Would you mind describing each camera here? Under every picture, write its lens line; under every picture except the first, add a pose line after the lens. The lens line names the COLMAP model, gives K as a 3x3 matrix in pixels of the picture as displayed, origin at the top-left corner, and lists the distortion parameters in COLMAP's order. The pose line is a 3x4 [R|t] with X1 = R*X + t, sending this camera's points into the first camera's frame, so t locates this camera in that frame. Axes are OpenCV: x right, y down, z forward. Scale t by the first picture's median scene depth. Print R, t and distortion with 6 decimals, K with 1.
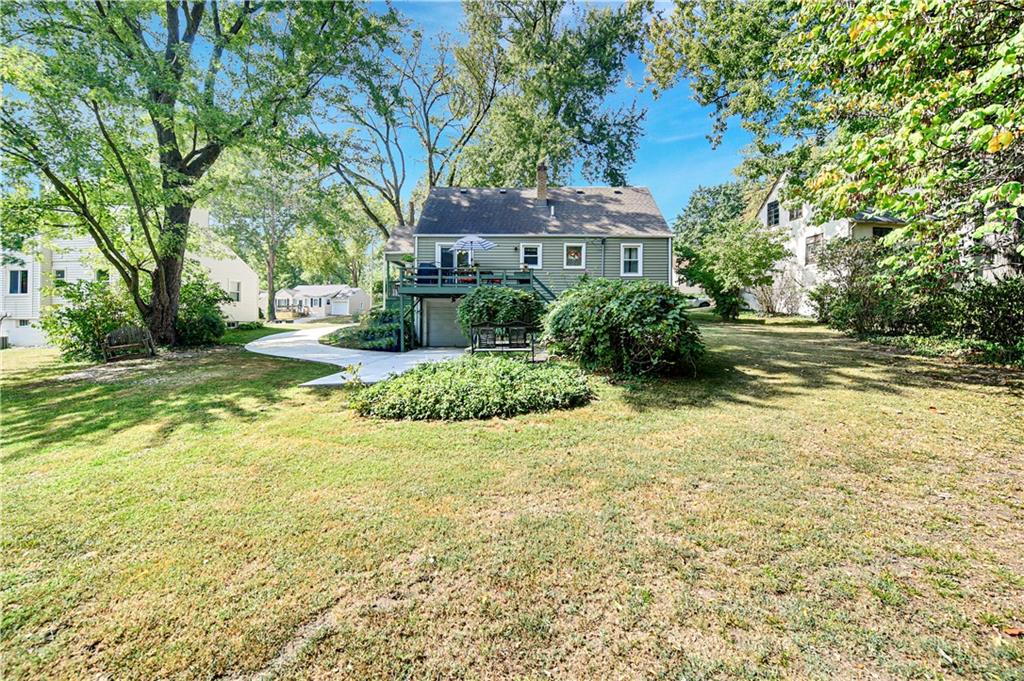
lens RADIAL K [[436.3, 0, 491.2], [0, 436.3, 337.9], [0, 0, 1]] dist [-0.000030, -0.000083]
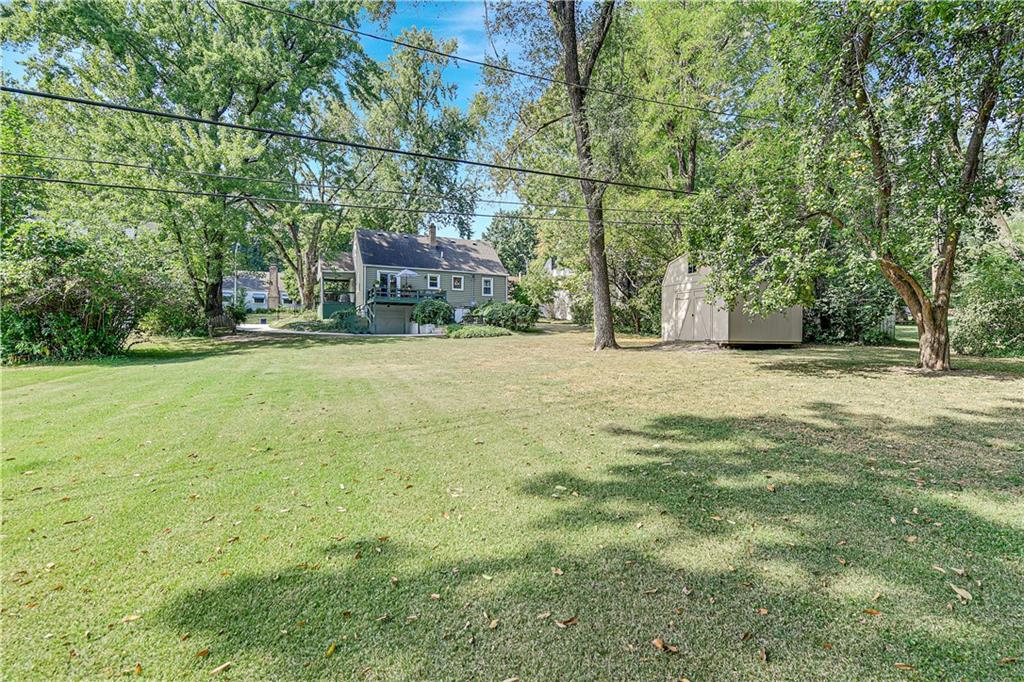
lens RADIAL K [[436.3, 0, 491.2], [0, 436.3, 338.4], [0, 0, 1]] dist [-0.000030, -0.000083]
pose [[0.911426, 0.000456, 0.411463, -0.407570], [0.006170, 0.999872, -0.014774, 0.061427], [-0.411417, 0.016004, 0.911307, -0.651385]]
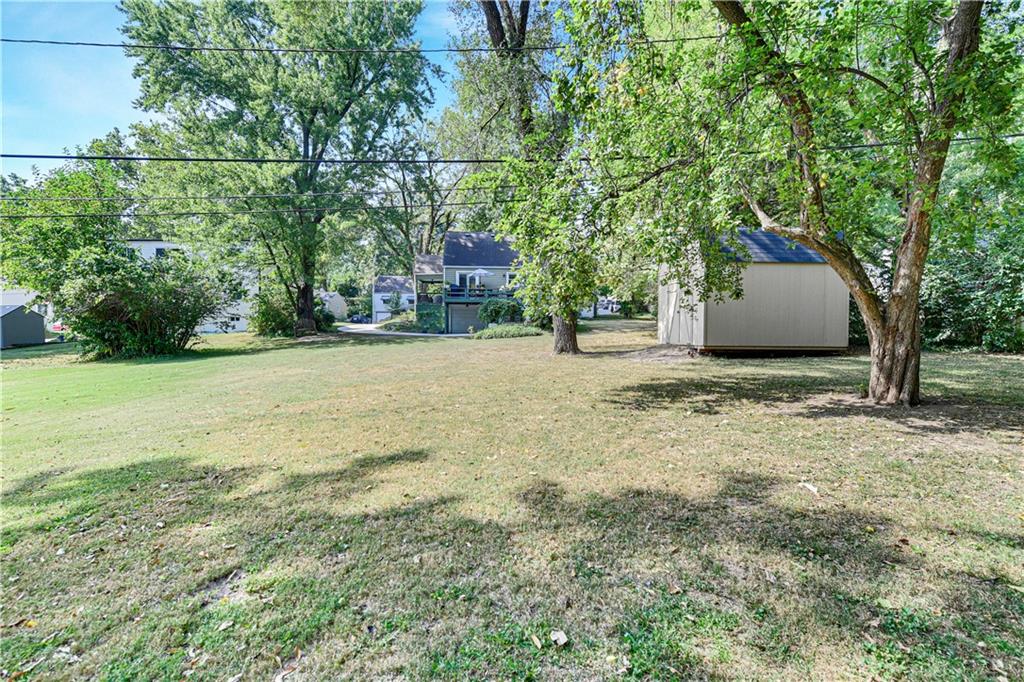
lens RADIAL K [[436.3, 0, 491.2], [0, 436.3, 338.4], [0, 0, 1]] dist [-0.000030, -0.000083]
pose [[0.996872, -0.003401, 0.078960, -0.125686], [0.004075, 0.999957, -0.008373, 0.053321], [-0.078928, 0.008669, 0.996843, -0.673428]]
